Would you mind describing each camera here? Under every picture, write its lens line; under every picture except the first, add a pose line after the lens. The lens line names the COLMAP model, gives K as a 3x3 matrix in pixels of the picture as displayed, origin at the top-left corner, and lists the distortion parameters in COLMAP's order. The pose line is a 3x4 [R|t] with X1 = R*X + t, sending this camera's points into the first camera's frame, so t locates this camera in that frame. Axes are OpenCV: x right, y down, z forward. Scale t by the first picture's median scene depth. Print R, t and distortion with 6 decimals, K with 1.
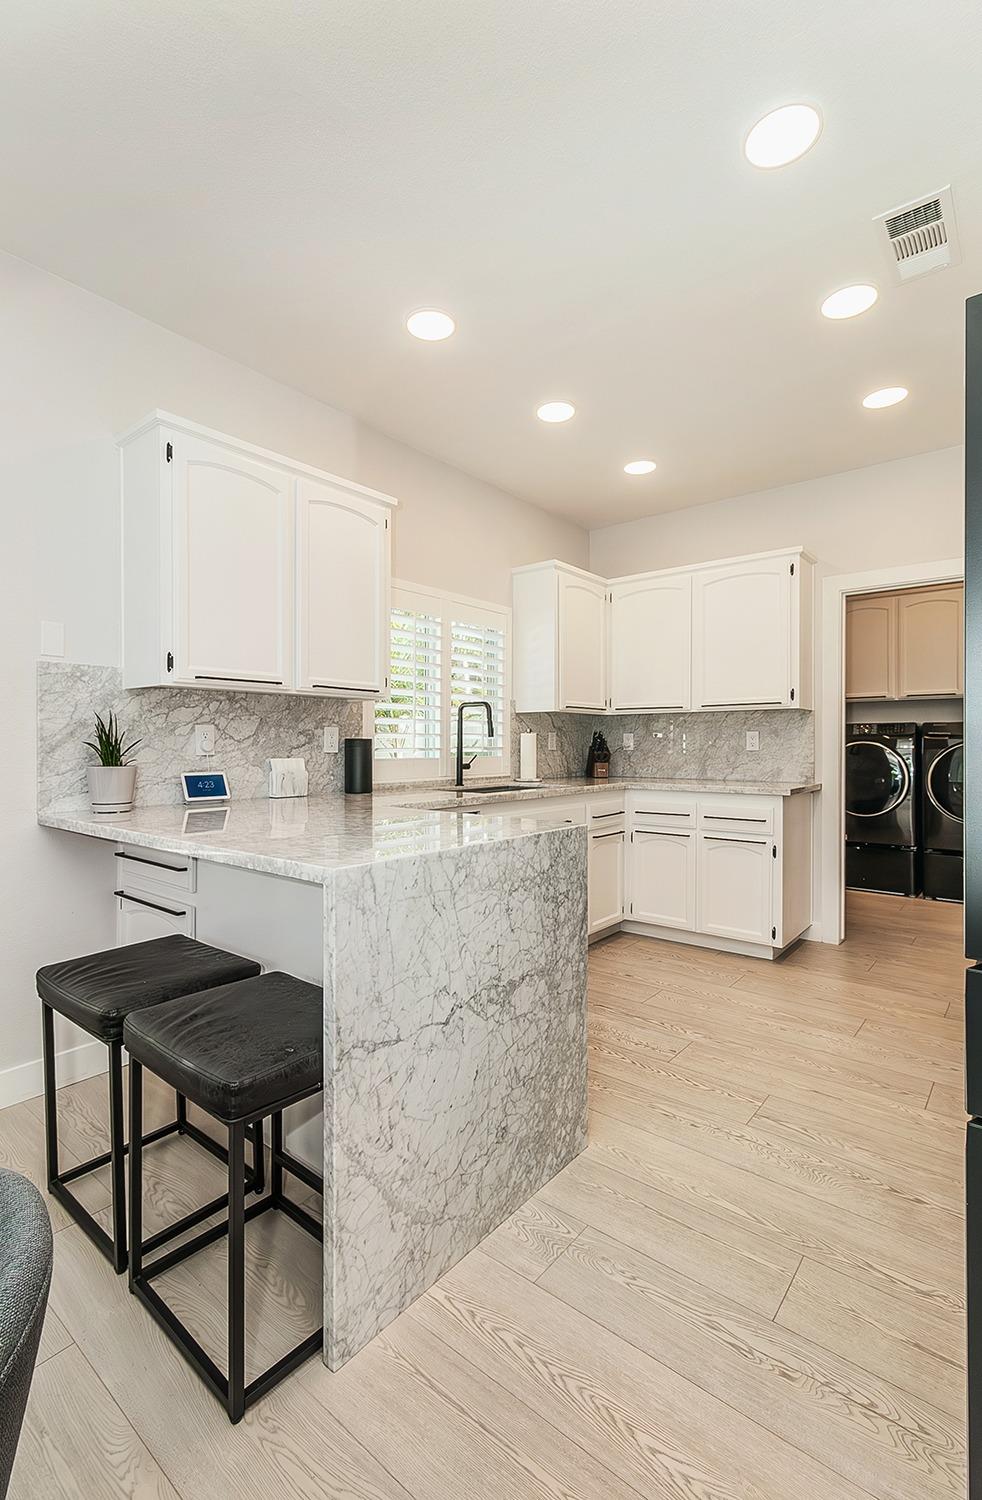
lens RADIAL K [[682.5, 0, 486.8], [0, 682.5, 745.4], [0, 0, 1]] dist [0.002496, 0.001038]
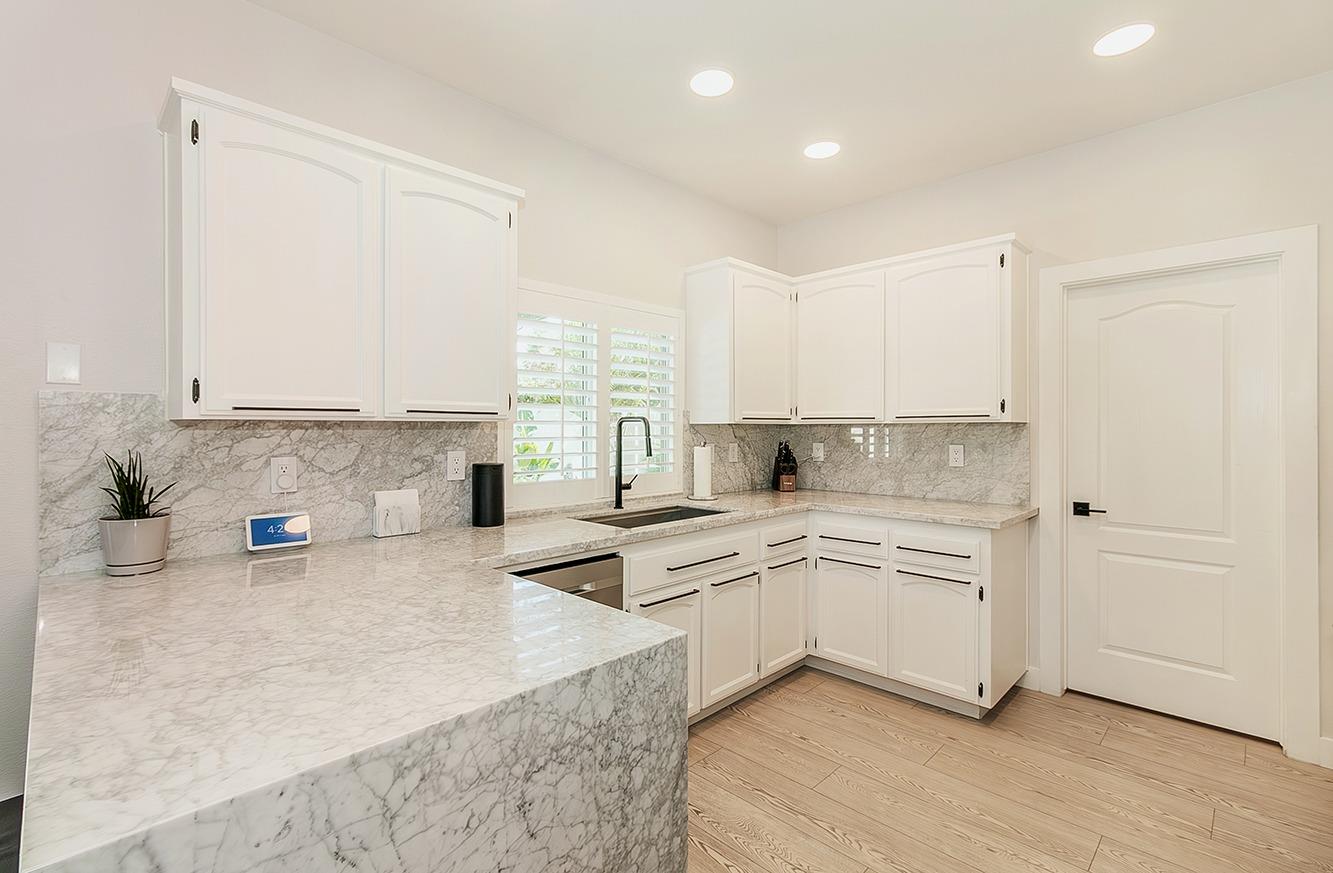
lens RADIAL K [[606.5, 0, 662.9], [0, 606.5, 426.0], [0, 0, 1]] dist [0.002496, 0.001038]
pose [[0.995628, 0.000420, -0.093411, 0.110285], [-0.000825, 0.999990, -0.004297, -0.055094], [0.093408, 0.004356, 0.995618, 0.237662]]
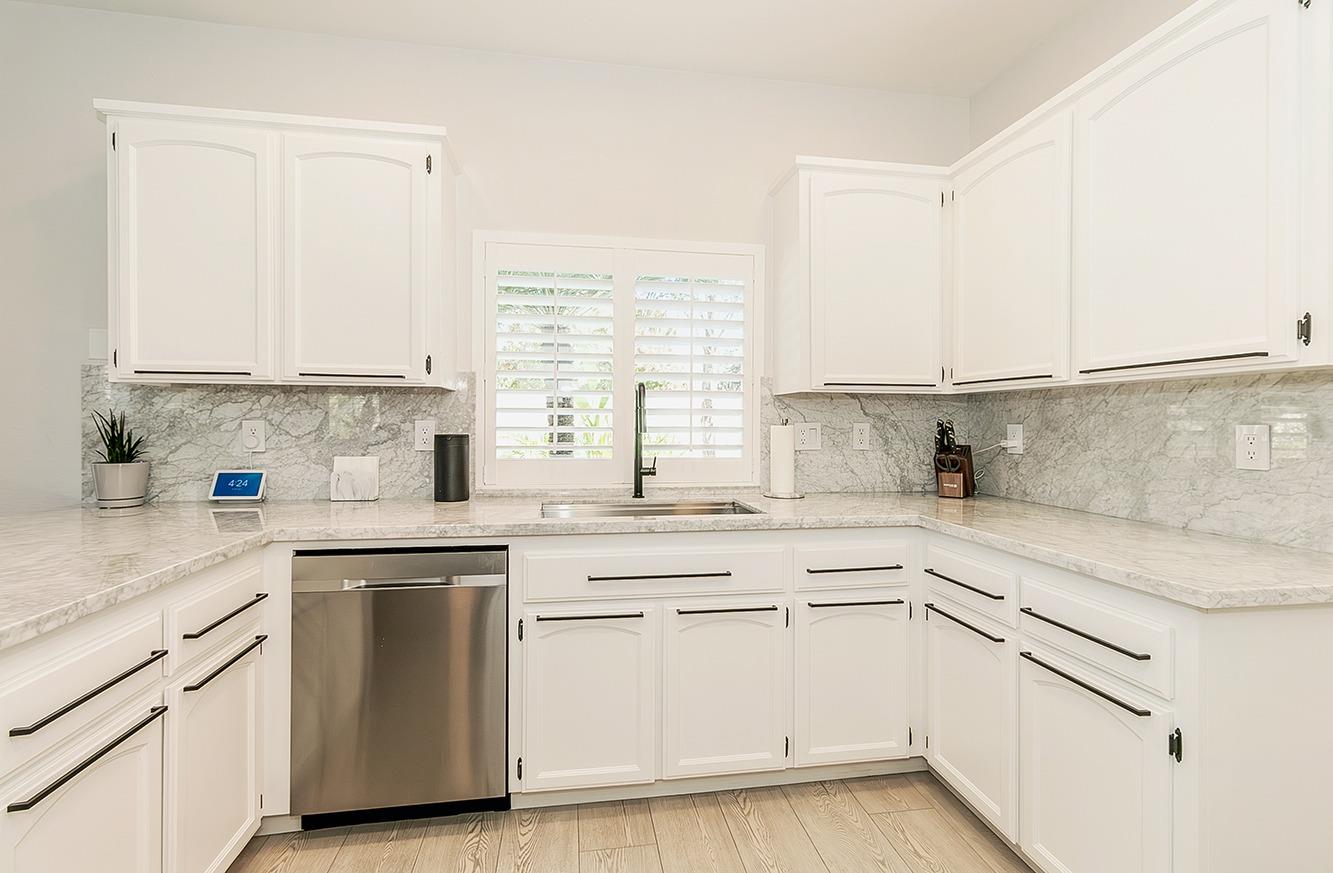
lens RADIAL K [[606.5, 0, 664.1], [0, 606.5, 421.8], [0, 0, 1]] dist [0.002496, 0.001038]
pose [[0.745351, 0.004102, -0.666659, 0.489904], [-0.007076, 0.999973, -0.001759, -0.025415], [0.666634, 0.006028, 0.745360, 0.623187]]
